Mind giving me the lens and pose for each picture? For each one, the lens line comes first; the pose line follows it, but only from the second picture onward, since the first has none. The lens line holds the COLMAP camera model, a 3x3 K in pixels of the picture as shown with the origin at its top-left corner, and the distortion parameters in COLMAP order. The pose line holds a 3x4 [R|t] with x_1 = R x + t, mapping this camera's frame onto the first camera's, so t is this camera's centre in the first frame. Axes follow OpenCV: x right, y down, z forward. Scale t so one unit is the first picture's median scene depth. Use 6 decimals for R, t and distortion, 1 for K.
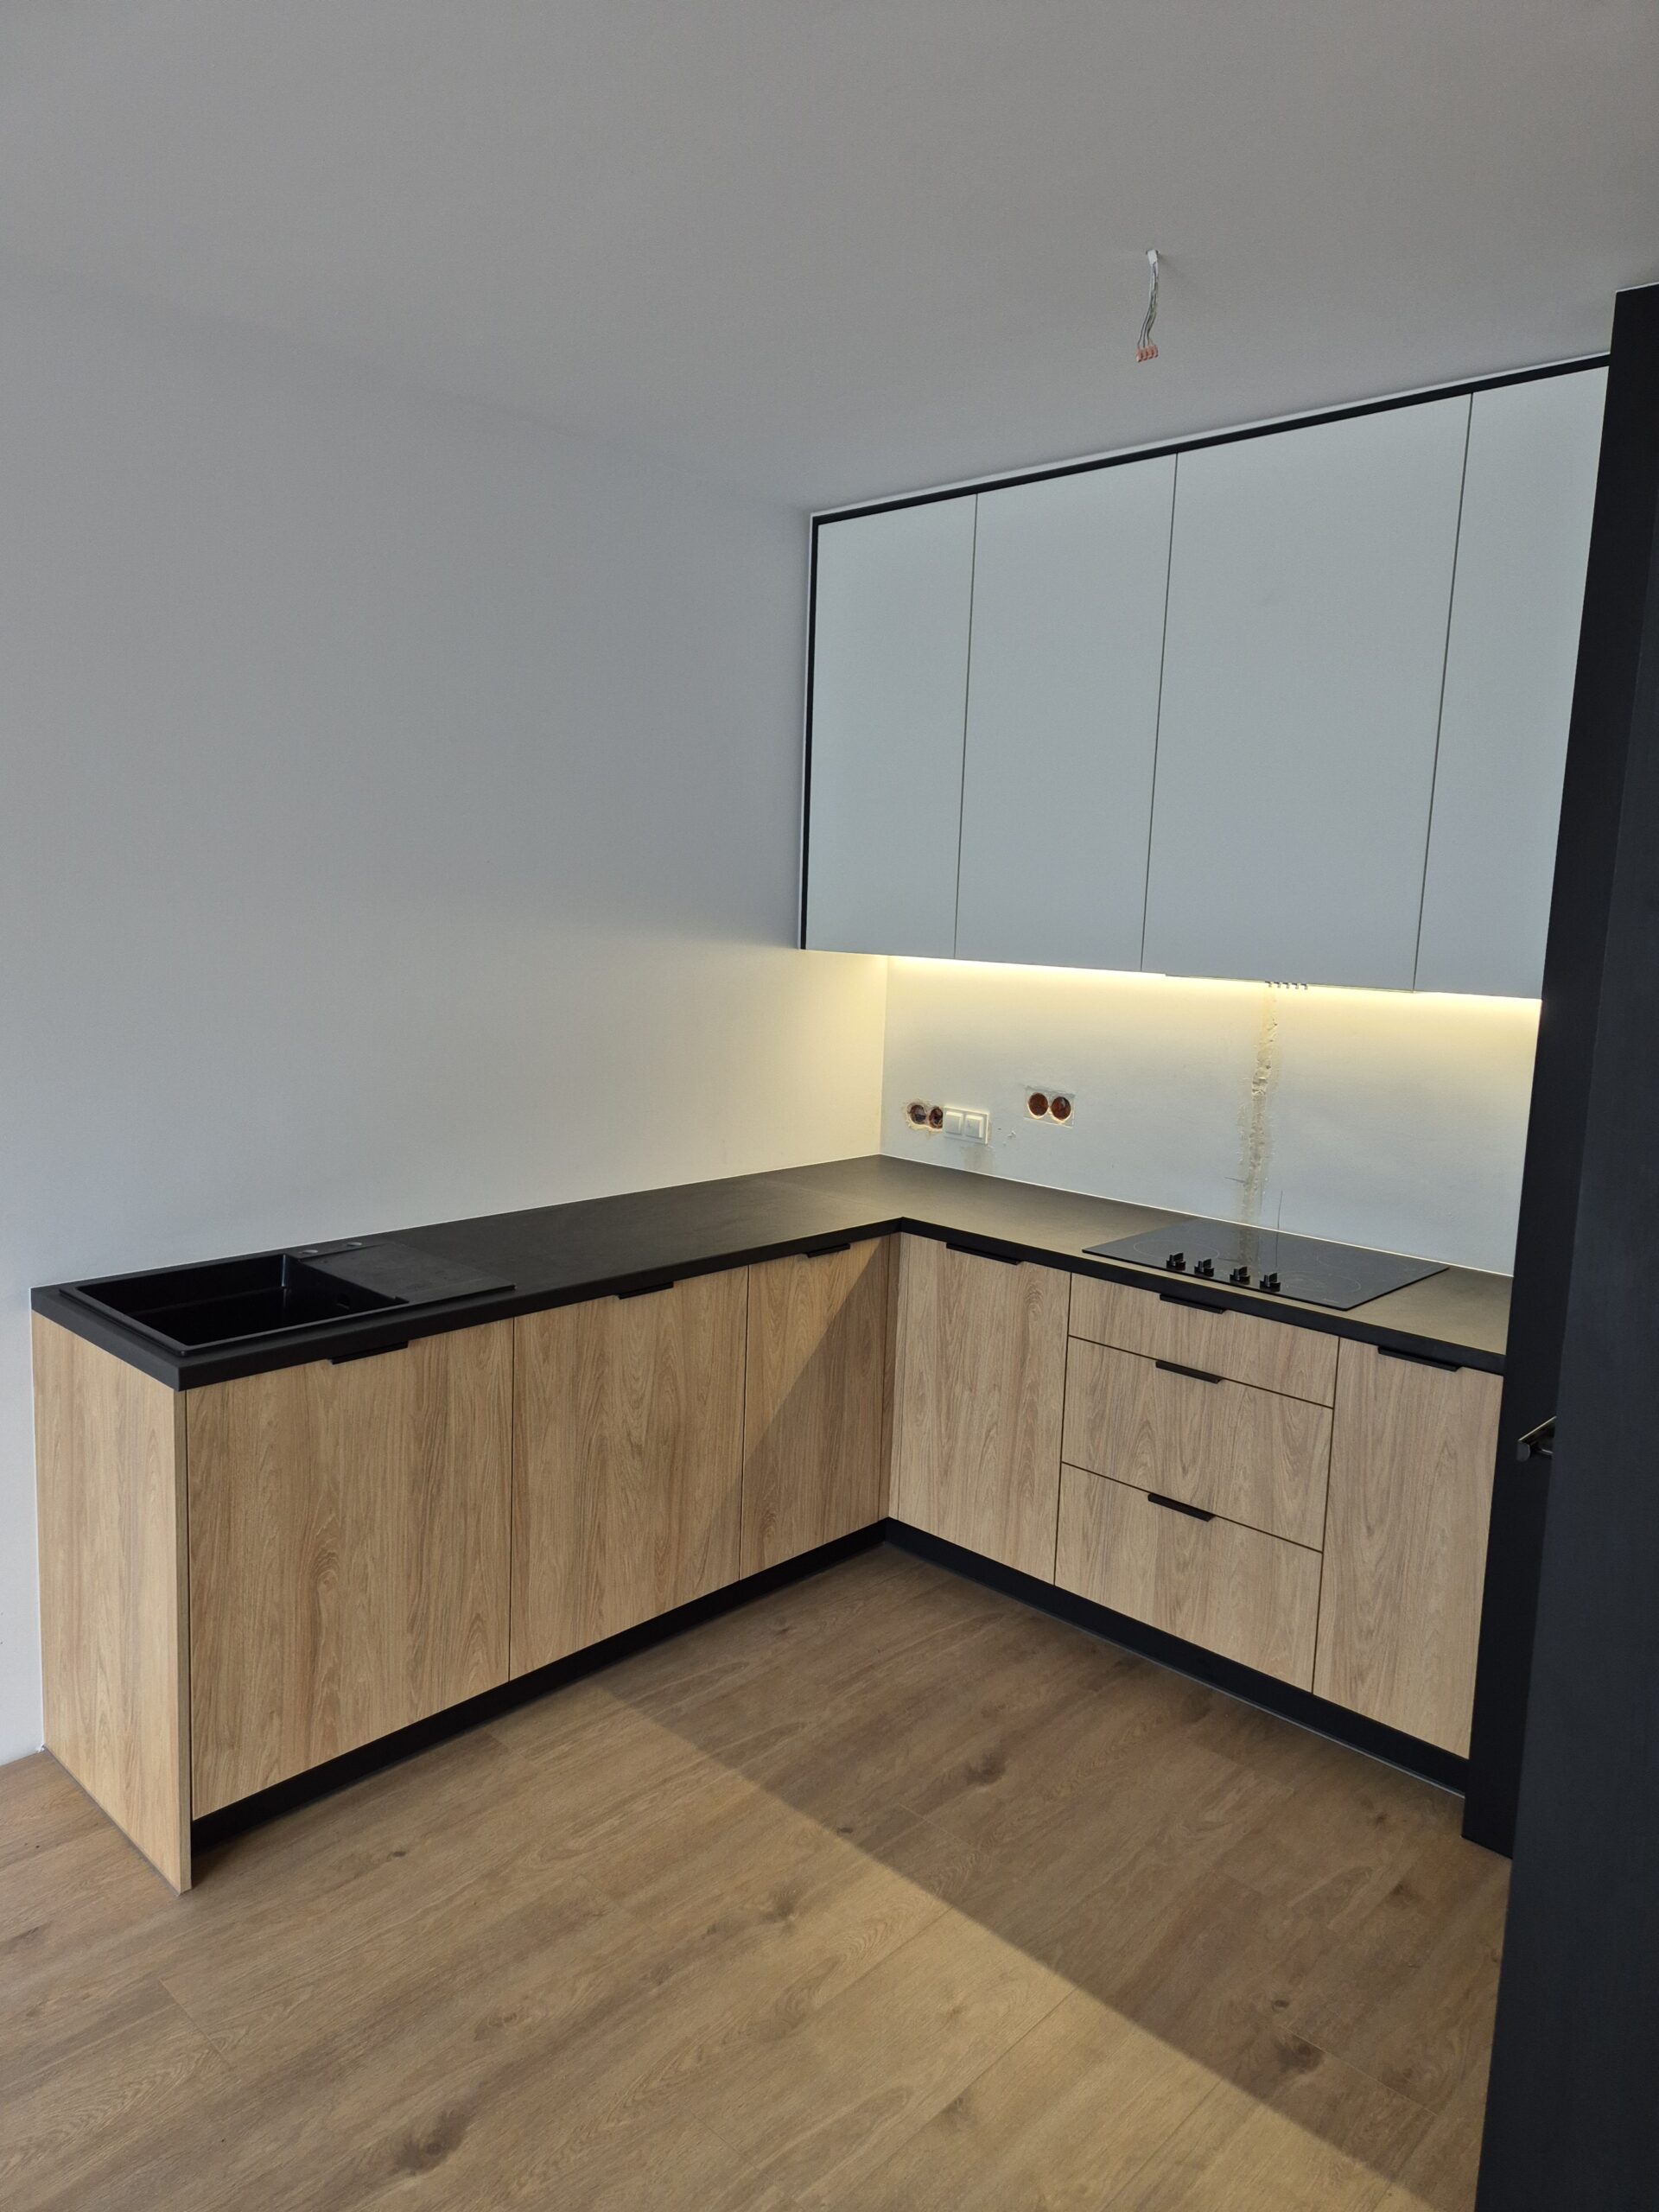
lens RADIAL K [[1473.5, 0, 830.6], [0, 1473.5, 1100.1], [0, 0, 1]] dist [0.064945, -0.039984]
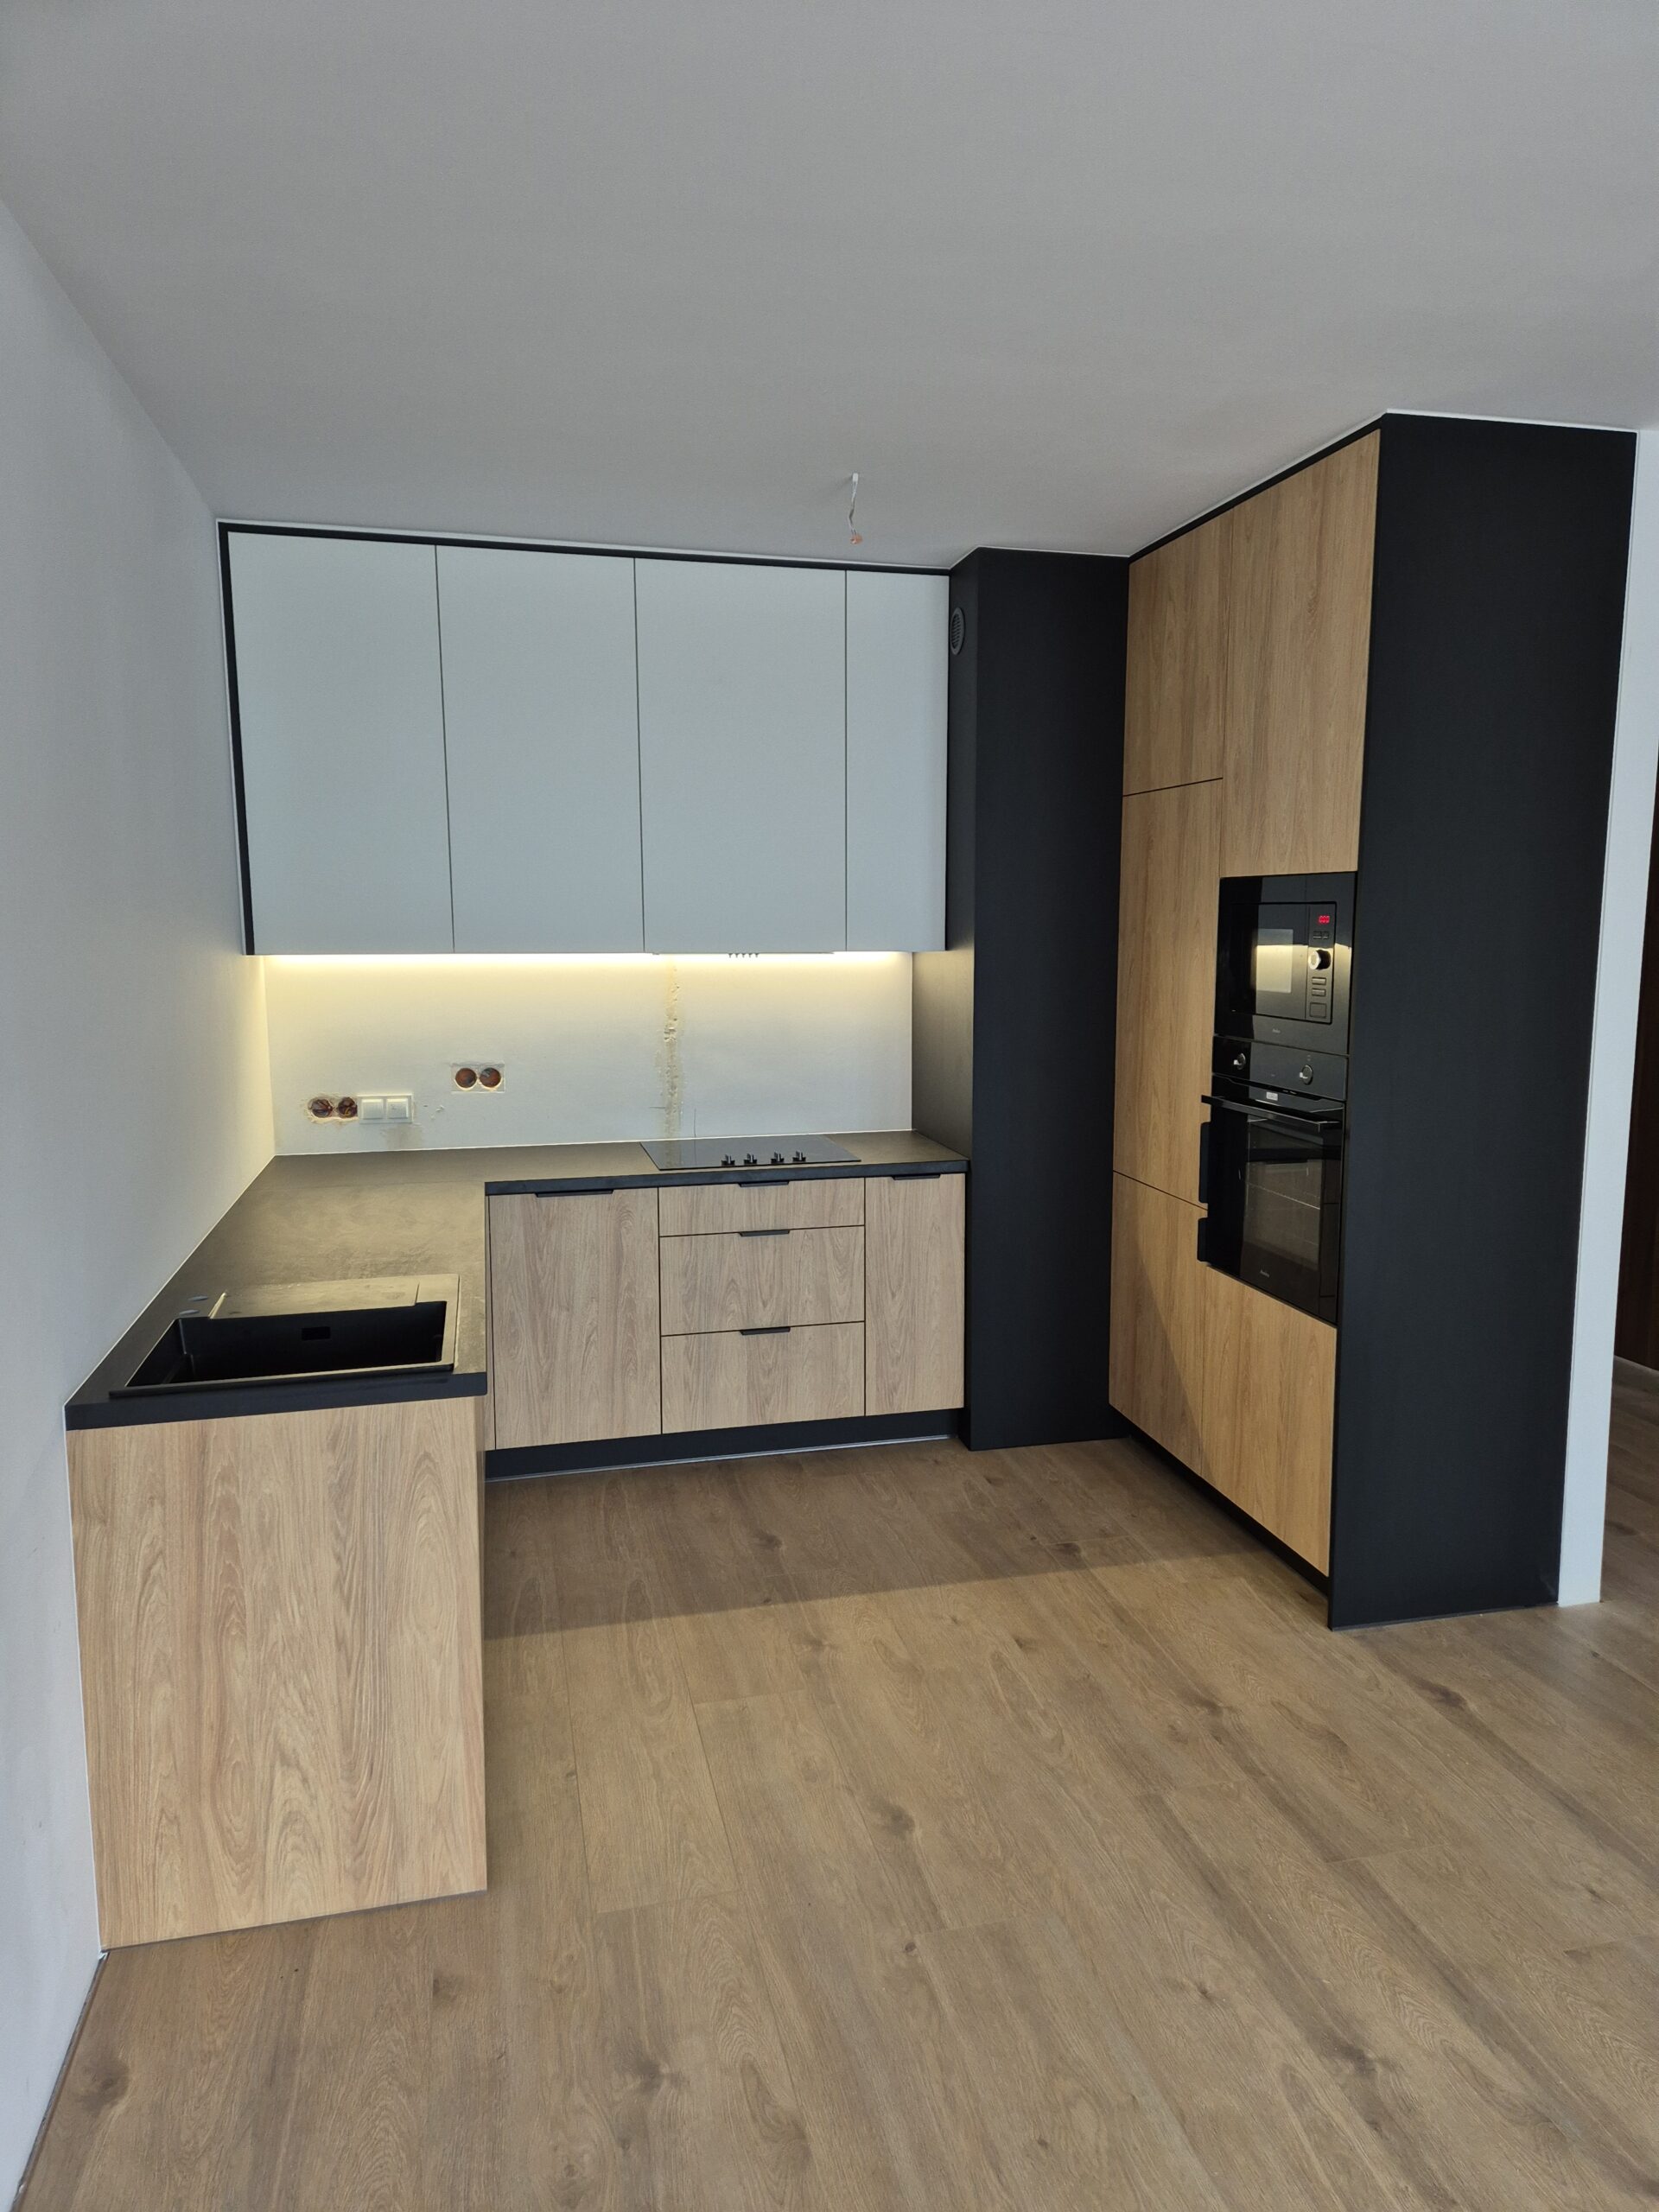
lens RADIAL K [[1473.5, 0, 843.6], [0, 1473.5, 1103.7], [0, 0, 1]] dist [0.064945, -0.039984]
pose [[0.543709, -0.145755, 0.826520, -0.810398], [0.137650, 0.986955, 0.083497, -0.041023], [-0.827909, 0.068372, 0.556680, 0.145921]]
